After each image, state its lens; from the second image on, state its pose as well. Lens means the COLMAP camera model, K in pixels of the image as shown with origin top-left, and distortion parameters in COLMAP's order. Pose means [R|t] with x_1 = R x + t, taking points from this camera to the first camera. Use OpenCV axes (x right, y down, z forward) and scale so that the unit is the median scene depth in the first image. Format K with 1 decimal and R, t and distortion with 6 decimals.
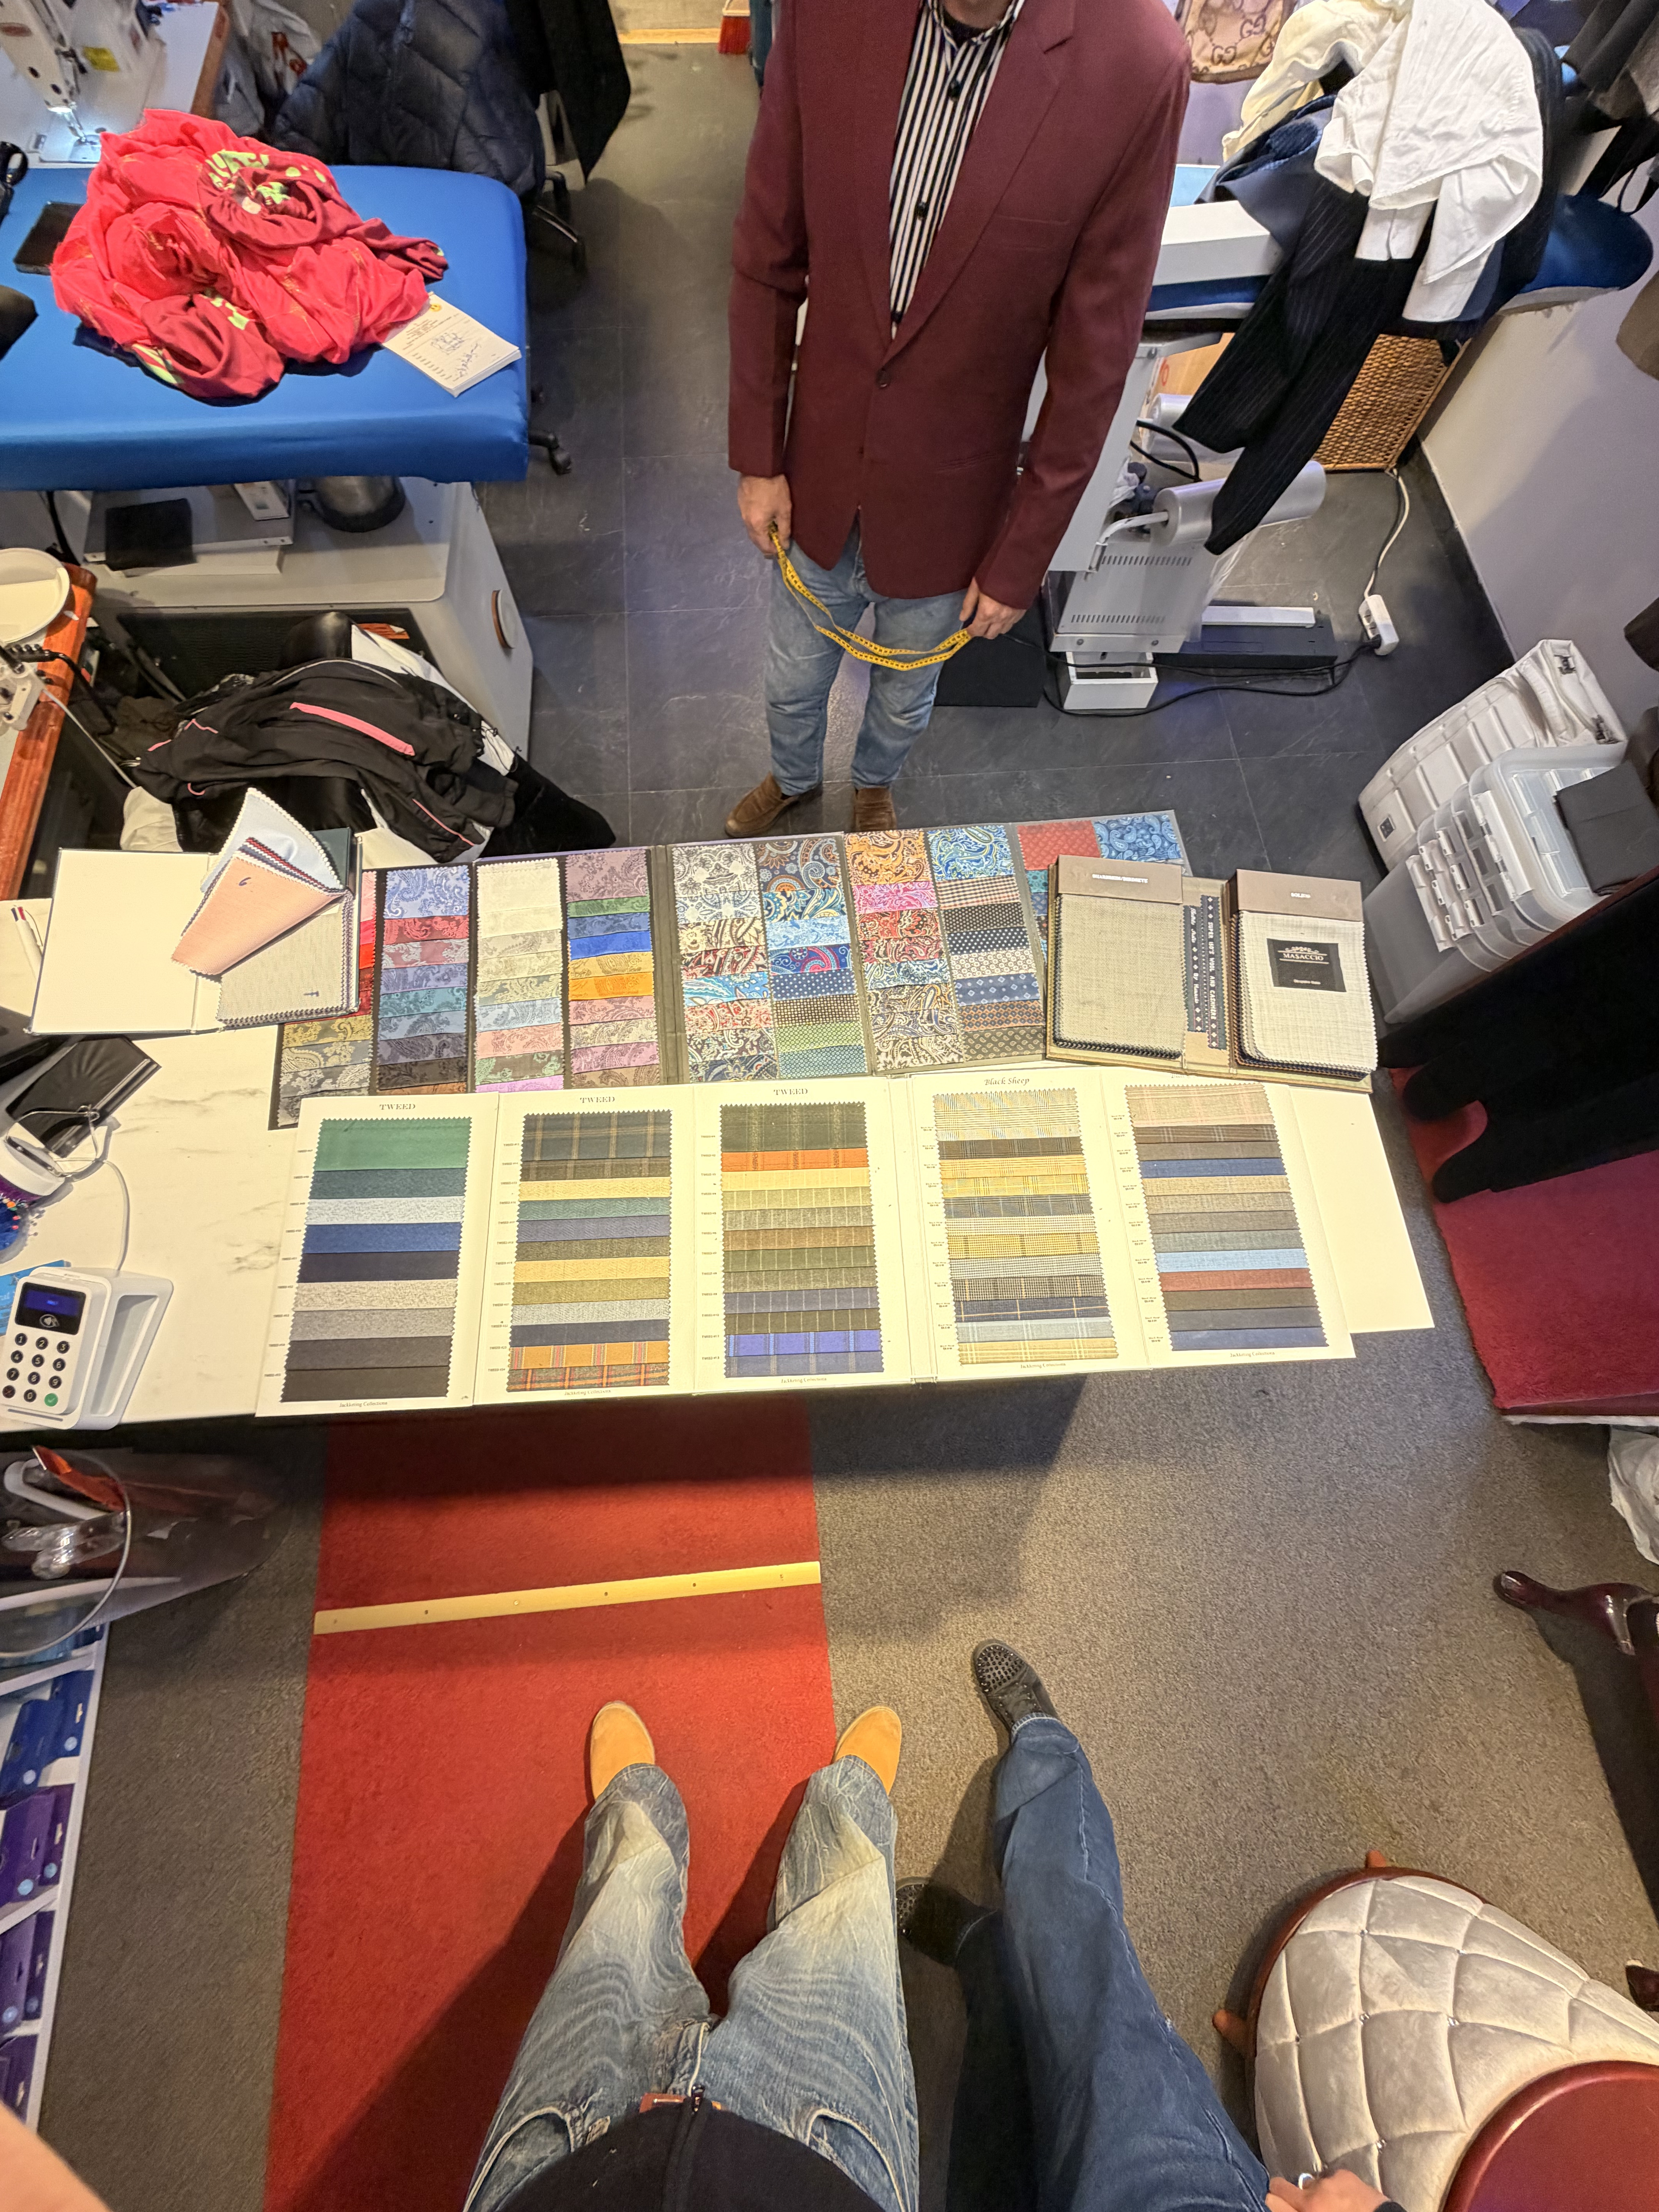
lens RADIAL K [[887.9, 0, 832.3], [0, 887.9, 1100.6], [0, 0, 1]] dist [0.002515, -0.000210]
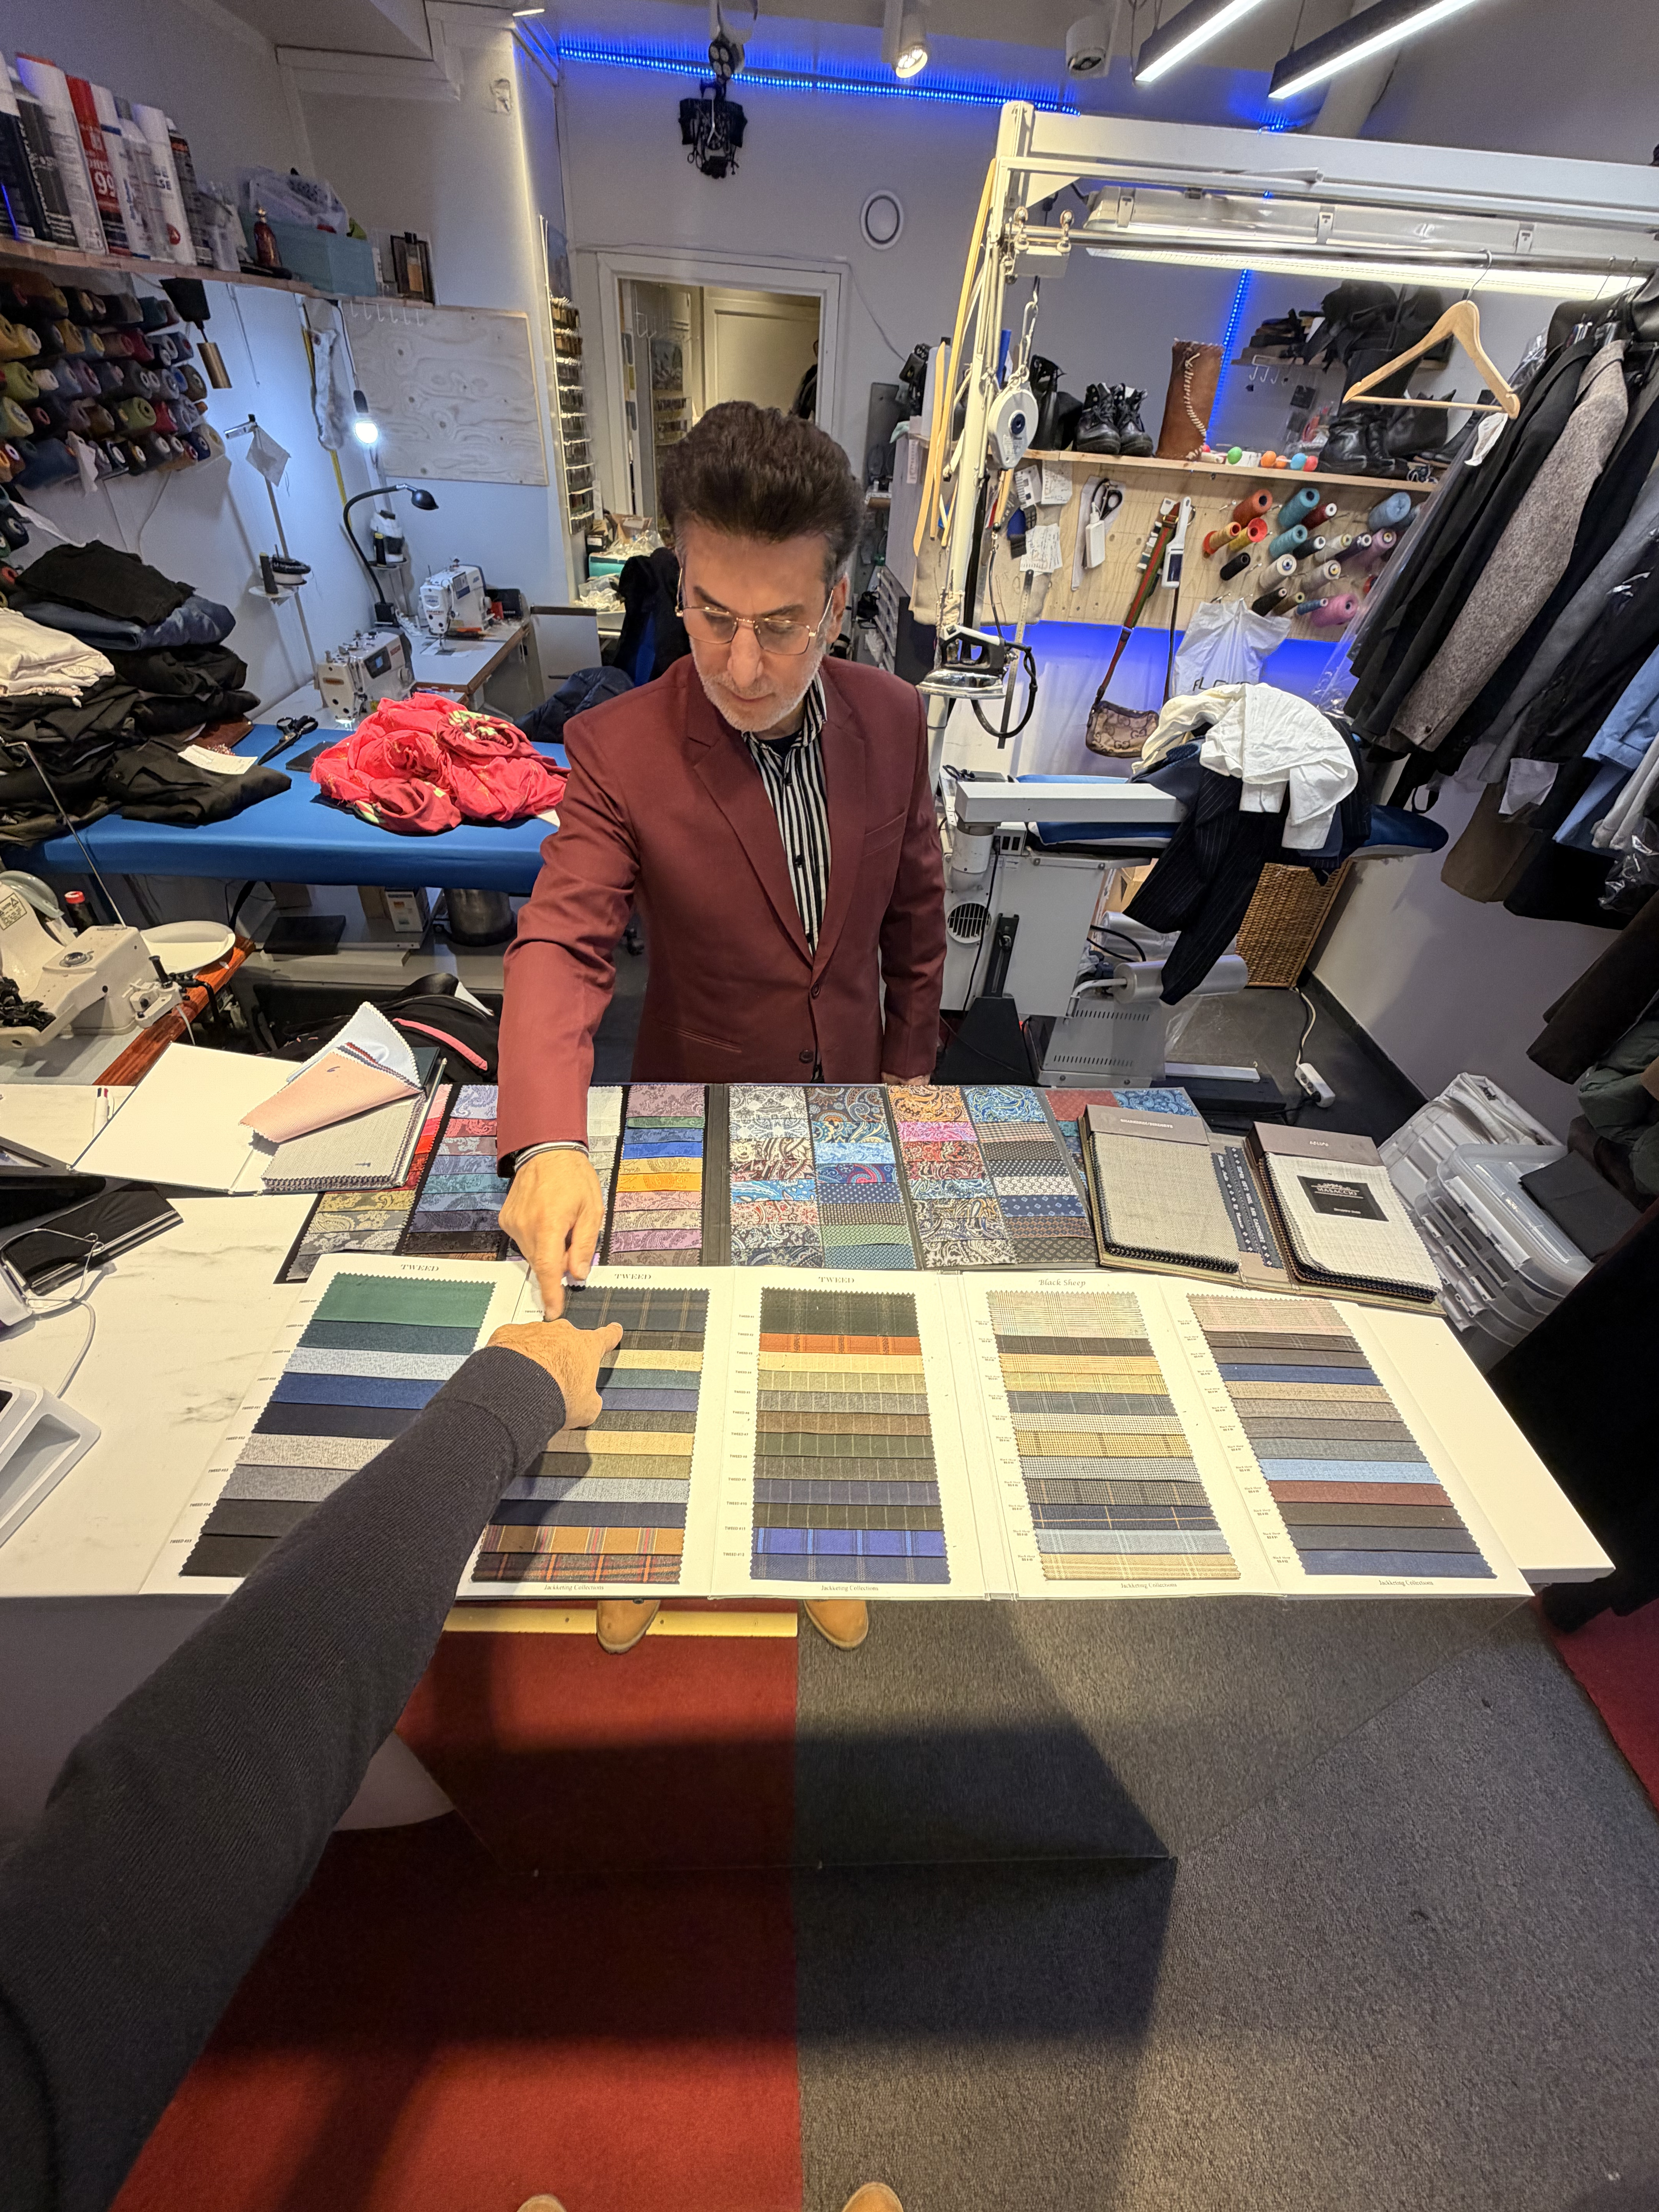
lens RADIAL K [[887.9, 0, 831.6], [0, 887.9, 1099.9], [0, 0, 1]] dist [0.002515, -0.000210]
pose [[0.998781, 0.049141, 0.004566, -0.044234], [-0.039516, 0.851705, -0.522530, 0.216304], [-0.029566, 0.521712, 0.852609, 0.060976]]
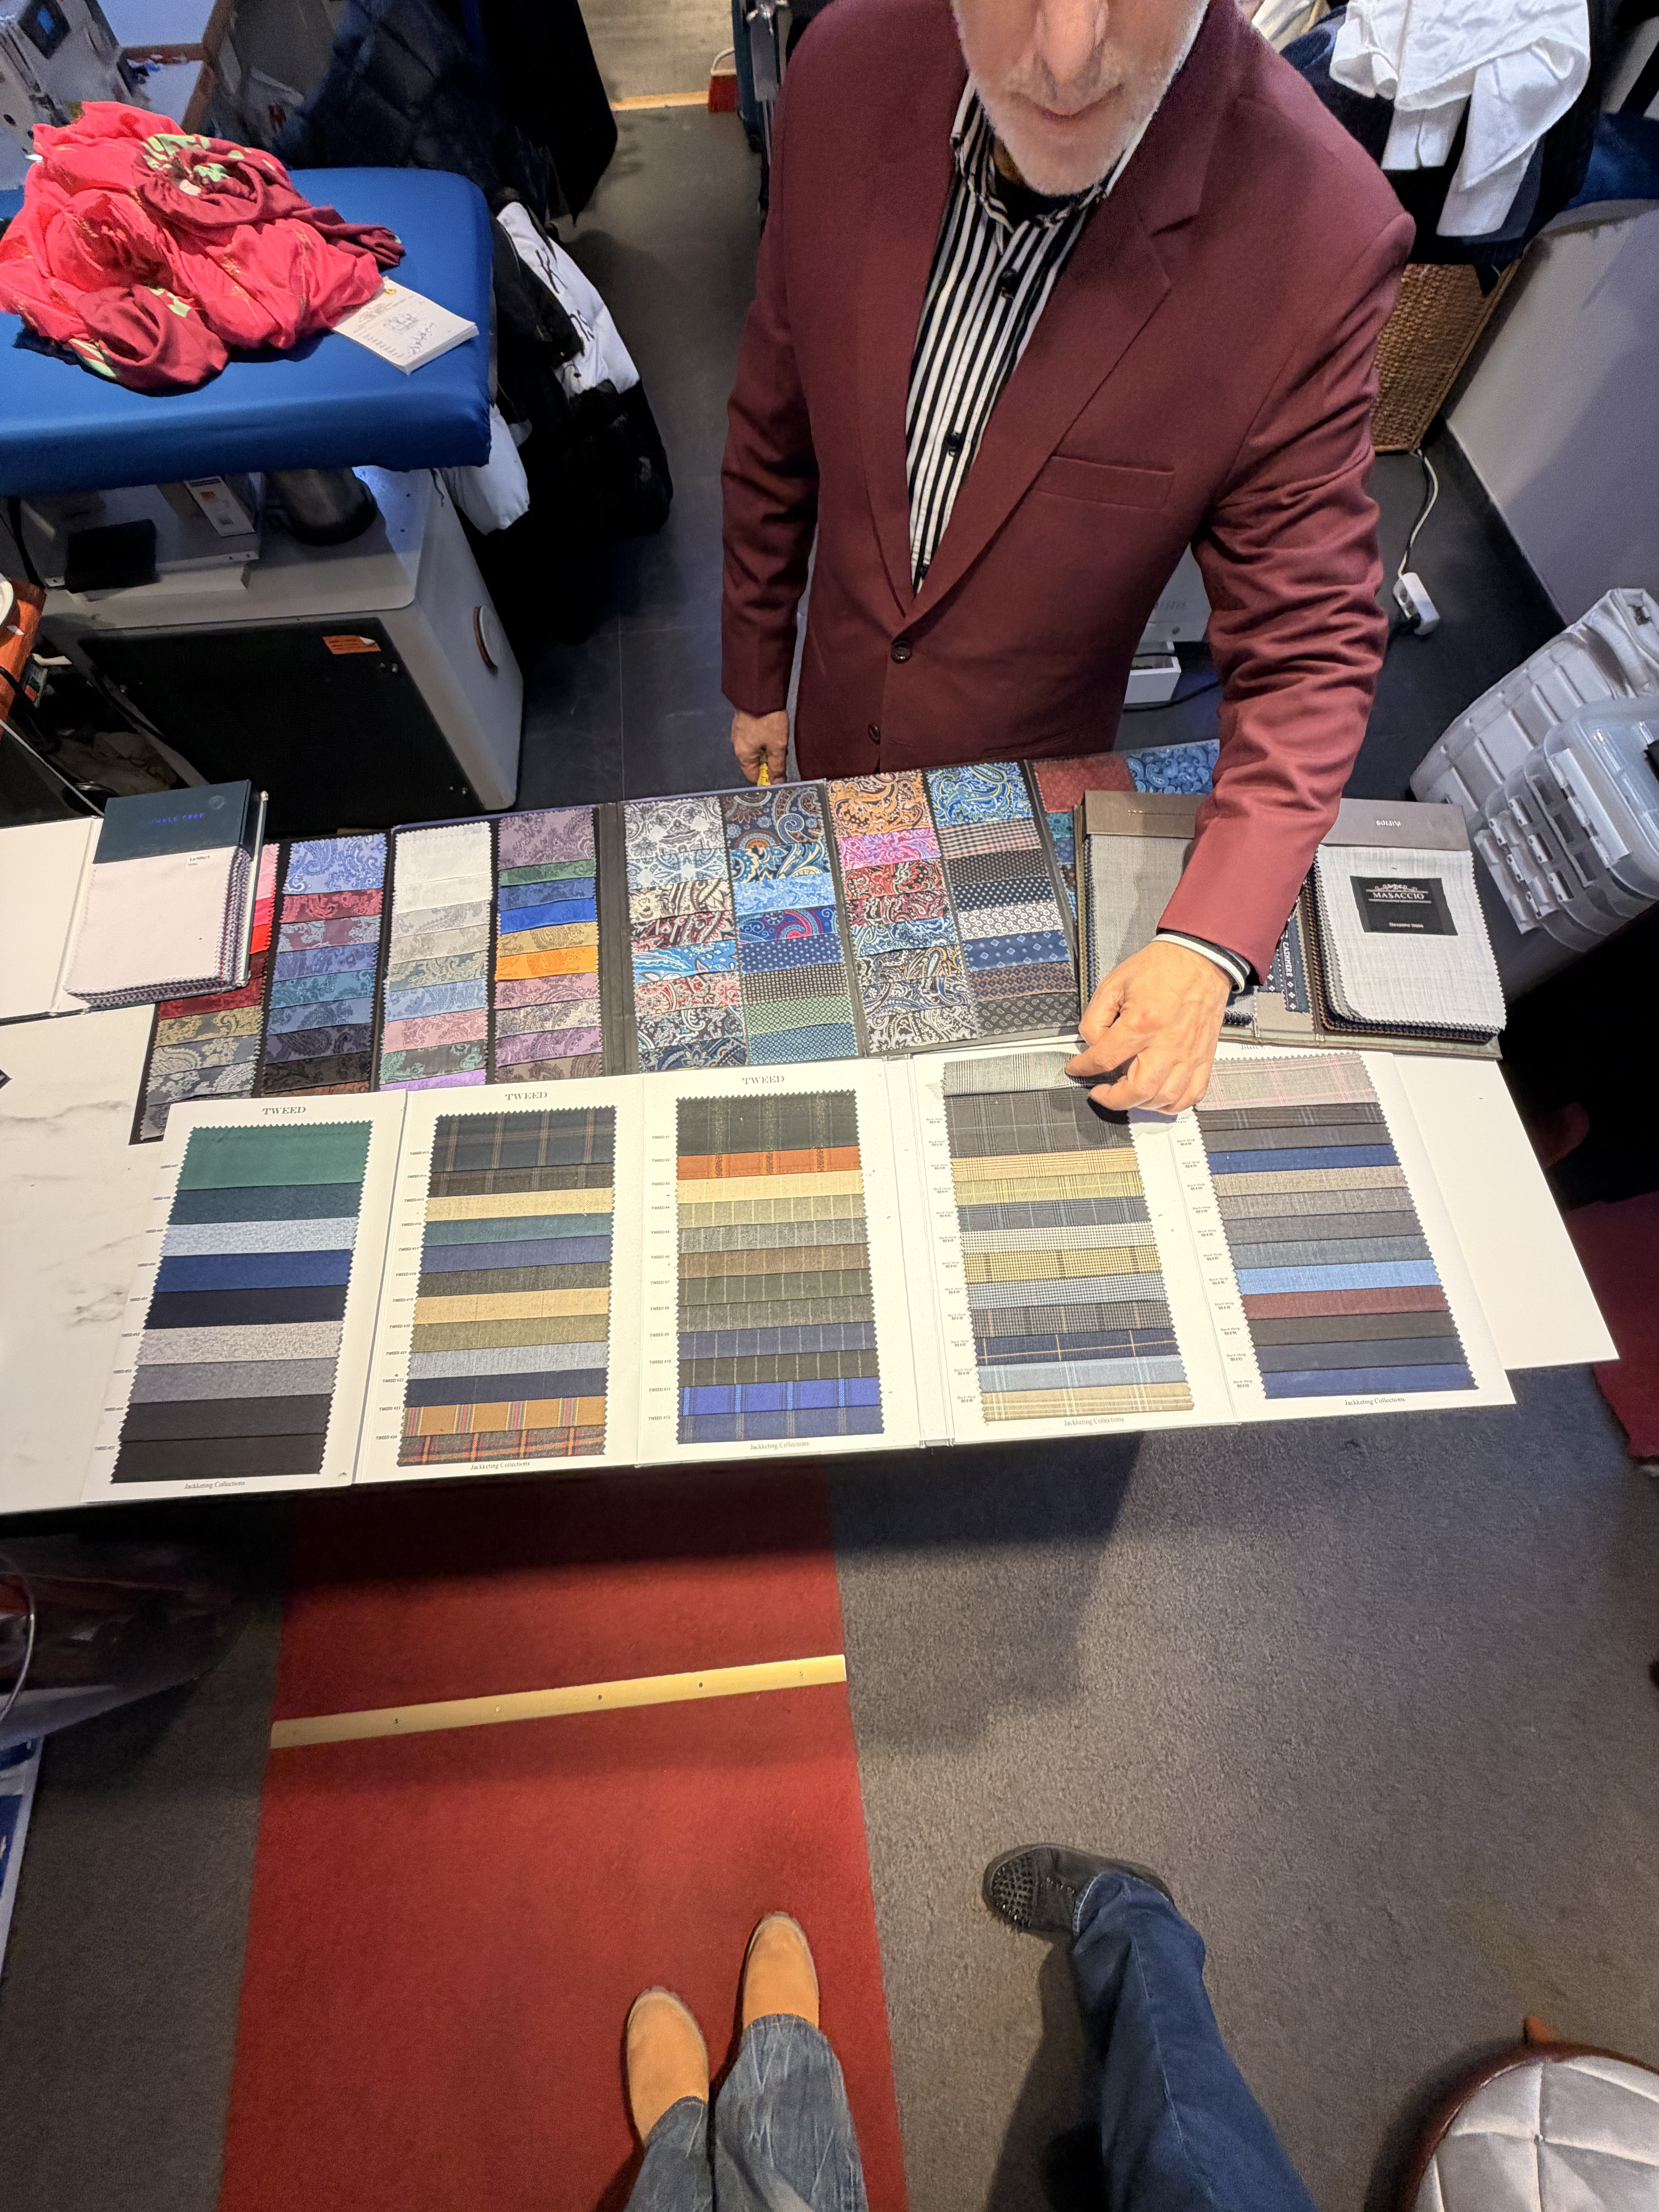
lens RADIAL K [[887.9, 0, 831.8], [0, 887.9, 1099.4], [0, 0, 1]] dist [0.002515, -0.000210]
pose [[0.998739, -0.034273, -0.036686, 0.029921], [0.032028, 0.997677, -0.060121, 0.039587], [0.038661, 0.058870, 0.997517, 0.132969]]
